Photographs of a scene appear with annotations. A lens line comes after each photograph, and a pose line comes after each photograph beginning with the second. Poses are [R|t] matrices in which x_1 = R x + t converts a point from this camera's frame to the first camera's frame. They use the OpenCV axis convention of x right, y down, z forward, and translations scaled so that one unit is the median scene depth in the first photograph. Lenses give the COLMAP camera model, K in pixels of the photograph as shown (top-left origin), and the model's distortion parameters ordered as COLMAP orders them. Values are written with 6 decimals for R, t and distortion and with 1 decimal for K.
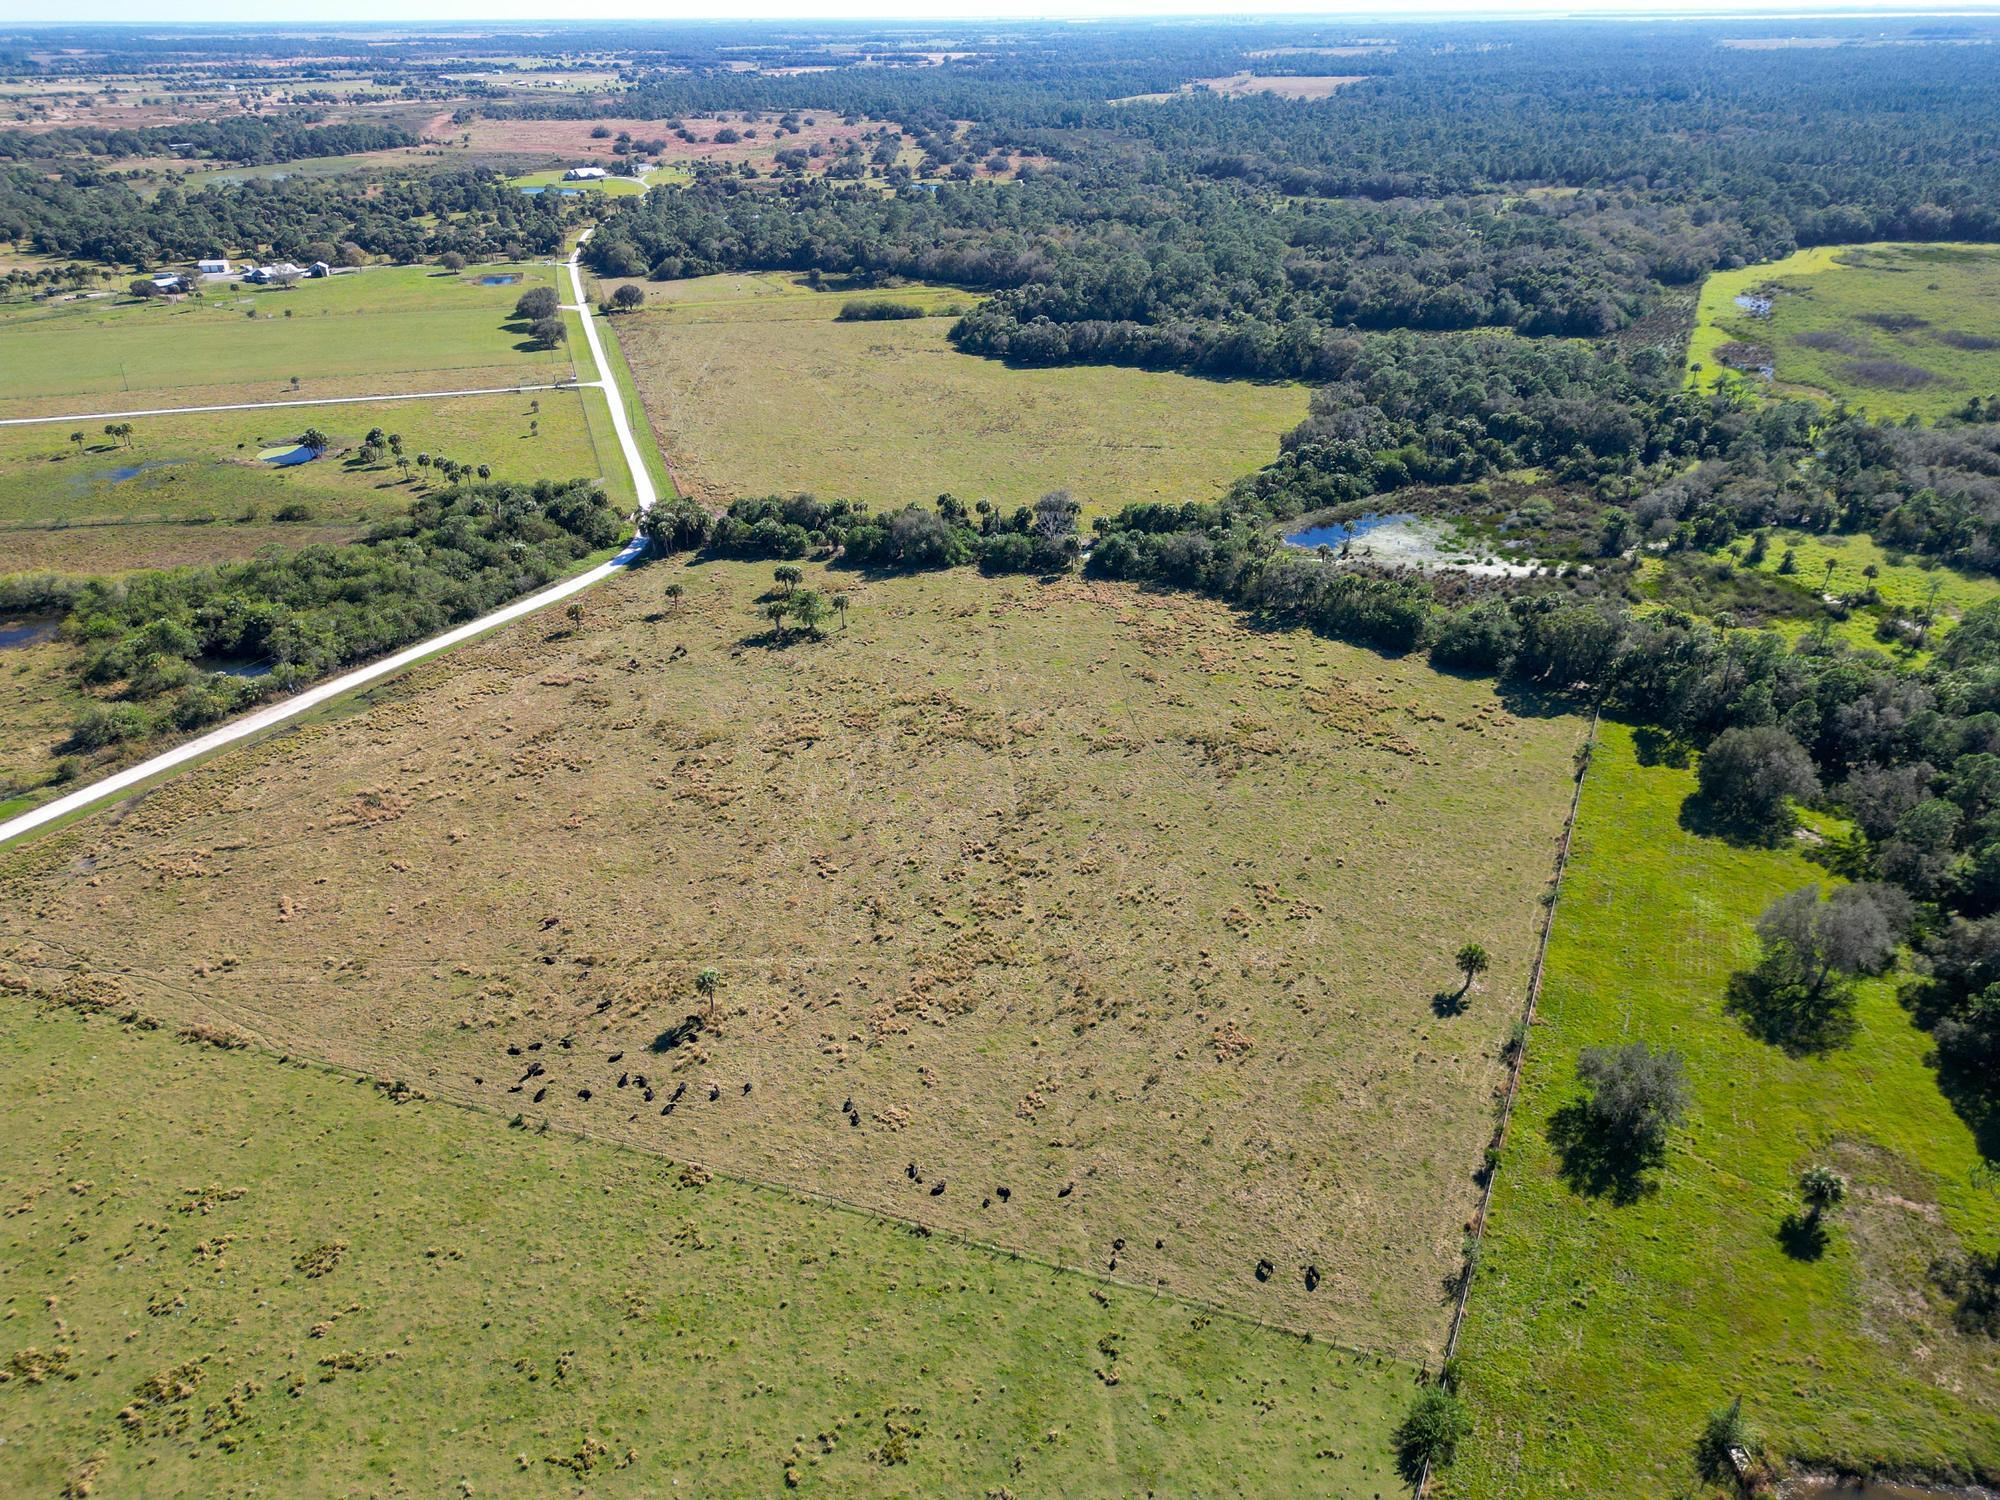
lens RADIAL K [[1394.4, 0, 996.1], [0, 1394.4, 756.7], [0, 0, 1]] dist [0.071592, -0.066811]
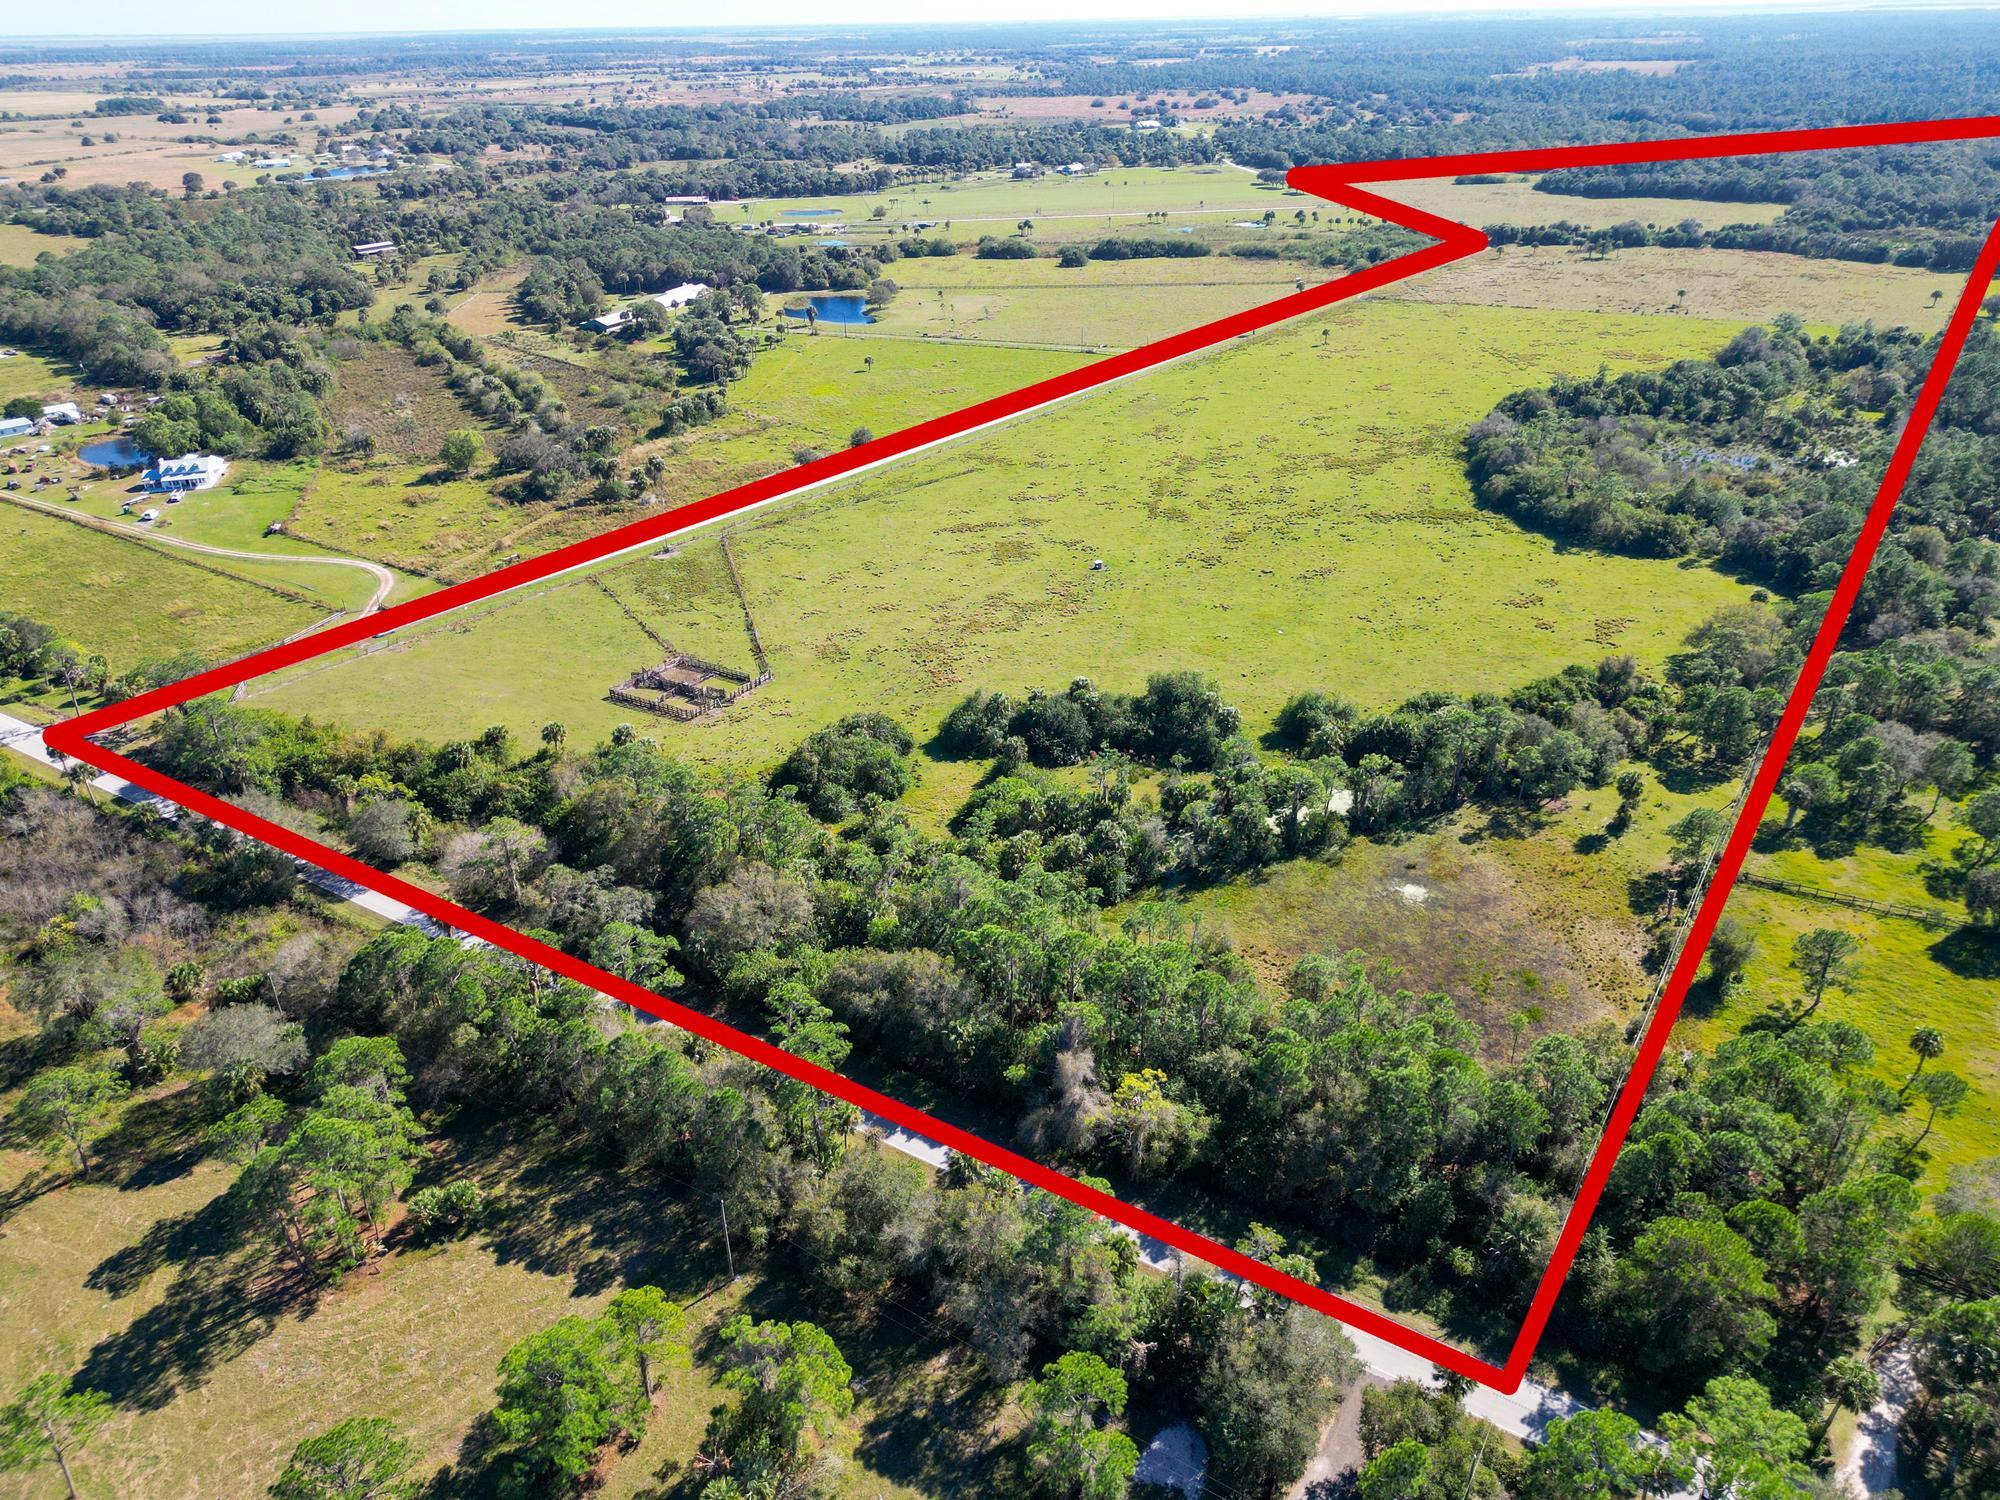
lens RADIAL K [[1394.4, 0, 996.1], [0, 1394.4, 756.7], [0, 0, 1]] dist [0.071592, -0.066811]
pose [[0.988834, 0.062432, -0.135309, -0.399539], [-0.062560, 0.998036, 0.003314, 0.417172], [0.135250, 0.005188, 0.990798, -0.775218]]
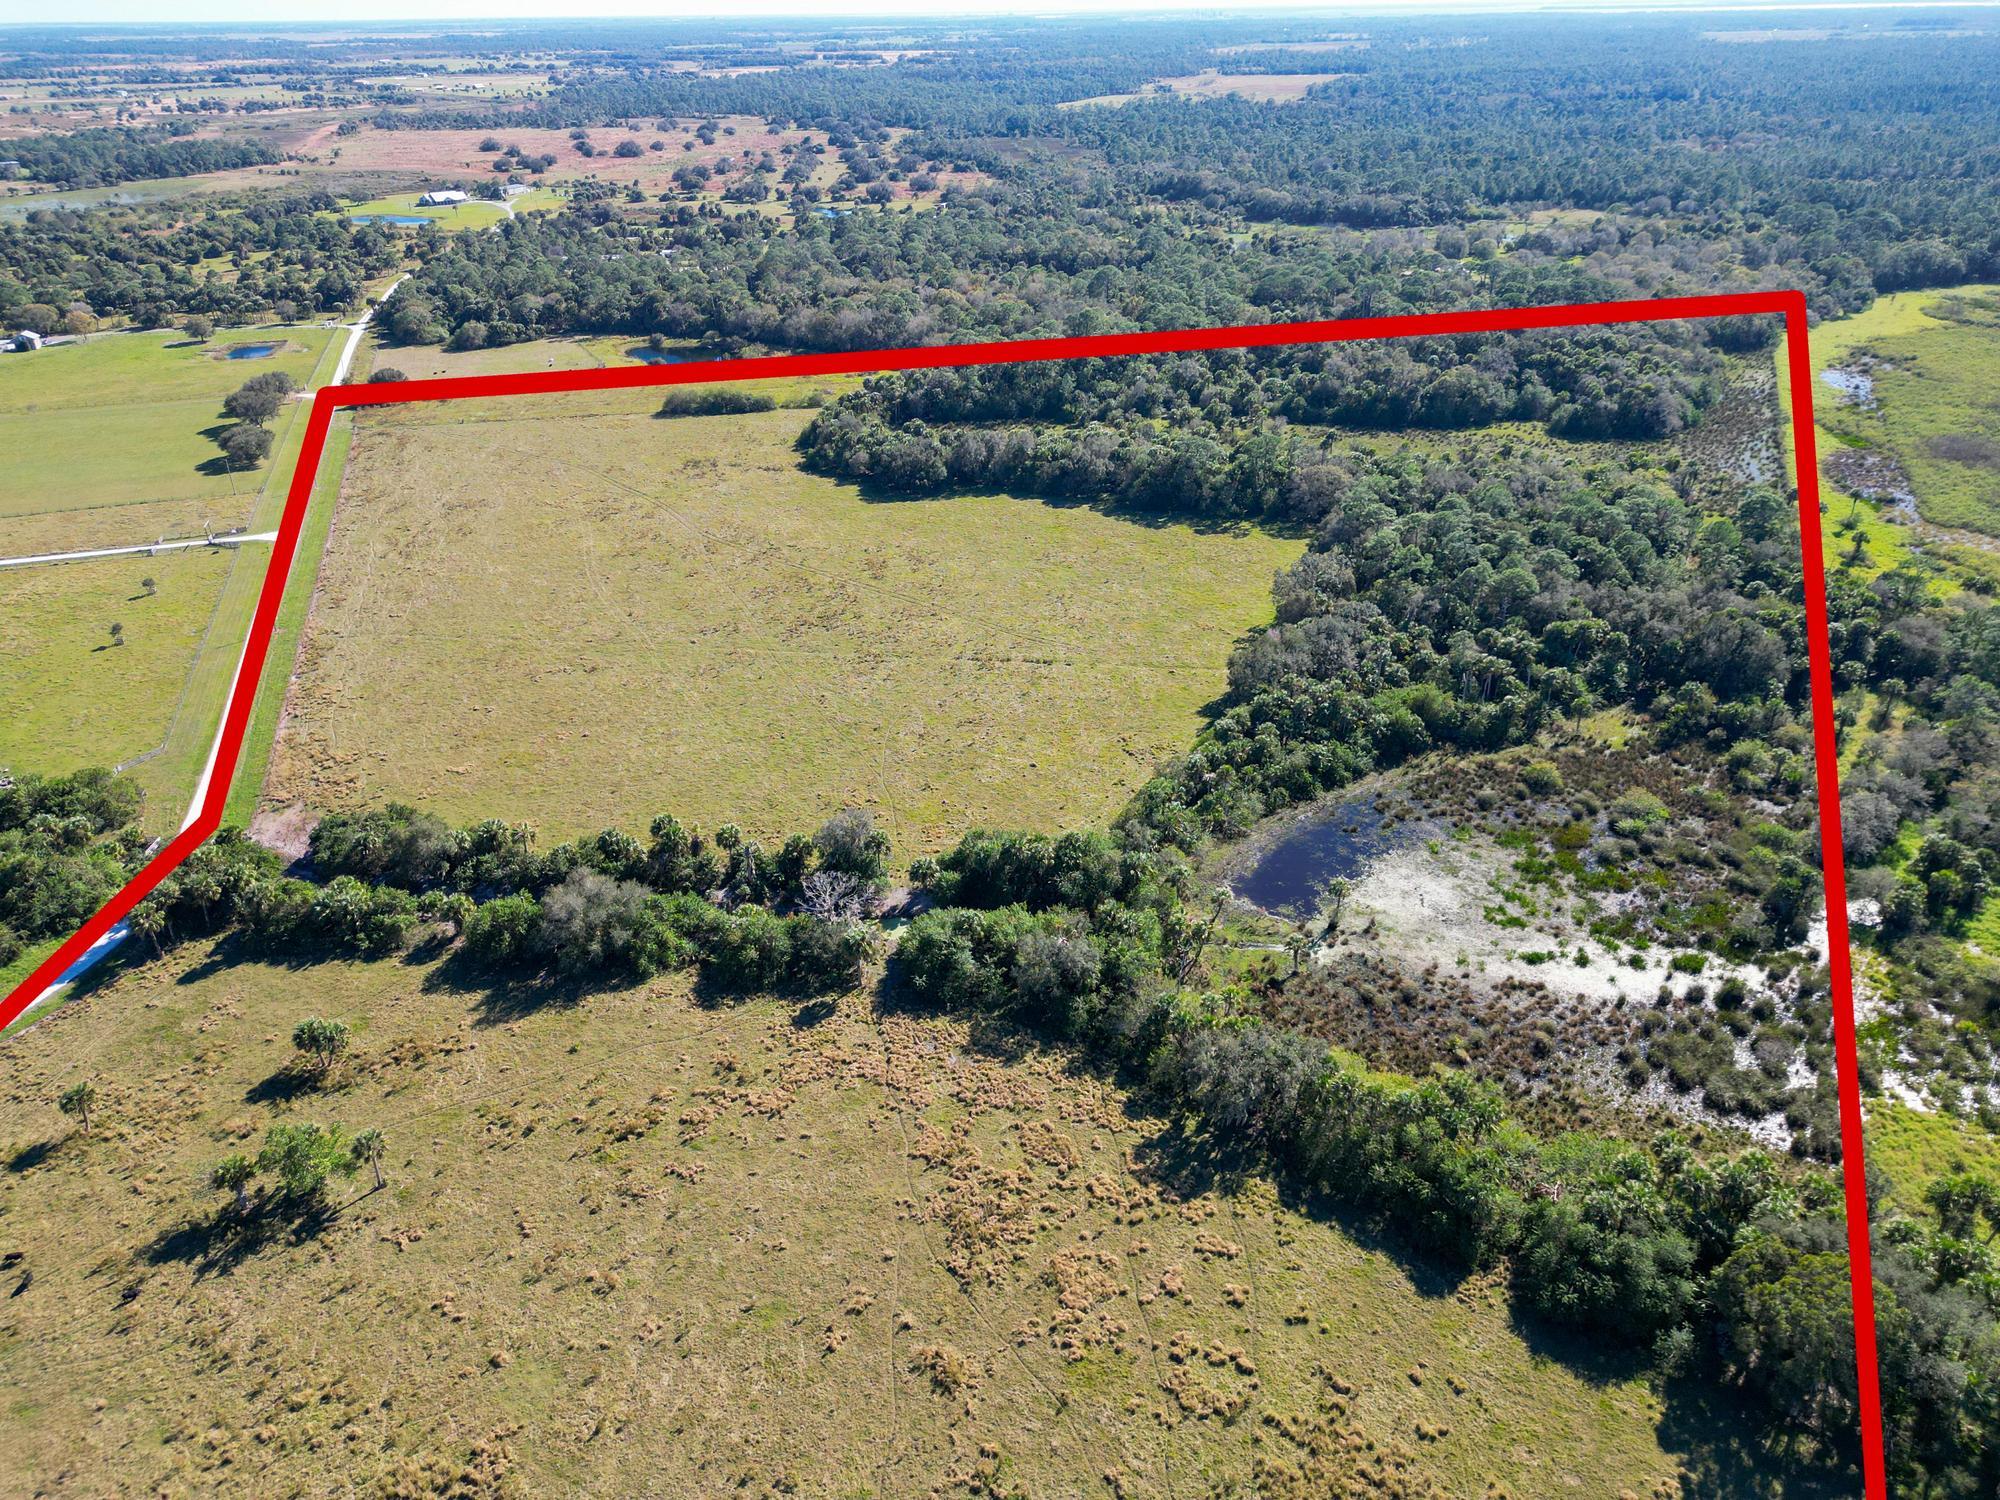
lens RADIAL K [[1394.4, 0, 996.1], [0, 1394.4, 756.7], [0, 0, 1]] dist [0.071592, -0.066811]
pose [[0.999822, -0.013474, 0.013207, 0.060005], [0.013442, 0.999907, 0.002497, -0.130917], [-0.013240, -0.002319, 0.999910, 0.246029]]
